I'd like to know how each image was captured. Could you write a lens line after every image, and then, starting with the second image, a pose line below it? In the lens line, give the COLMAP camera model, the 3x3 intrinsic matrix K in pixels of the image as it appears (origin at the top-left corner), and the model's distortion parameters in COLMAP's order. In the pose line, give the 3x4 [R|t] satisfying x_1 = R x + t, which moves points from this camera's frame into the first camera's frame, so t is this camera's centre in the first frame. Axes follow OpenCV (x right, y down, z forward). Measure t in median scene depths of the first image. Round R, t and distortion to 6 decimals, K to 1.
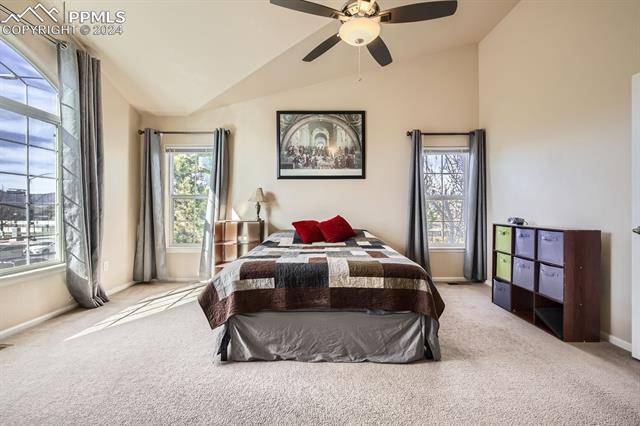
lens RADIAL K [[271.7, 0, 331.3], [0, 271.7, 211.5], [0, 0, 1]] dist [0.002495, -0.000231]
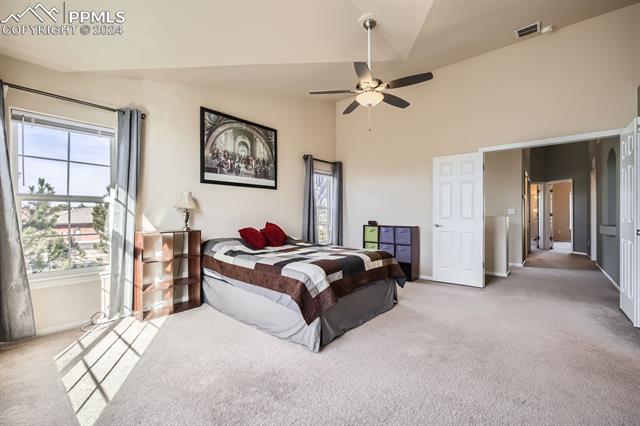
lens RADIAL K [[271.7, 0, 331.3], [0, 271.7, 211.5], [0, 0, 1]] dist [0.002495, -0.000231]
pose [[0.634855, 0.010106, 0.772565, -0.613871], [0.006610, 0.999807, -0.018511, -0.005636], [-0.772603, 0.016858, 0.634666, 0.105441]]
